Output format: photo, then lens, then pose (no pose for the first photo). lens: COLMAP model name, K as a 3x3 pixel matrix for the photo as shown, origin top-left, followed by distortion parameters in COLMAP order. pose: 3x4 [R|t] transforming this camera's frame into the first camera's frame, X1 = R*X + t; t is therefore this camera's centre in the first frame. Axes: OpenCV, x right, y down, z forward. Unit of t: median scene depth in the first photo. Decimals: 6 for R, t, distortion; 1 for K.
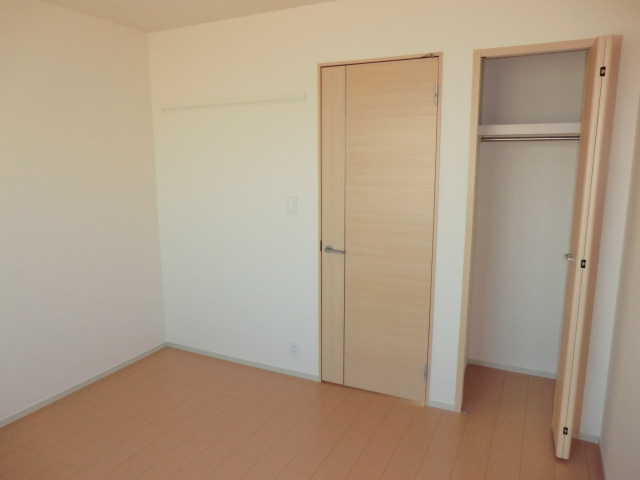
lens RADIAL K [[467.5, 0, 319.9], [0, 467.5, 242.0], [0, 0, 1]] dist [-0.065439, 0.058674]
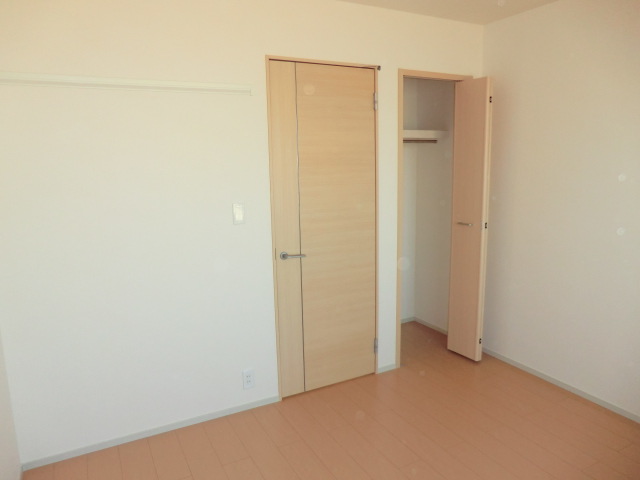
lens RADIAL K [[467.5, 0, 320.2], [0, 467.5, 238.3], [0, 0, 1]] dist [-0.065439, 0.058674]
pose [[0.583596, -0.145939, 0.798823, -0.718156], [0.152674, 0.985895, 0.068576, -0.076129], [-0.797563, 0.081939, 0.597645, 0.402956]]
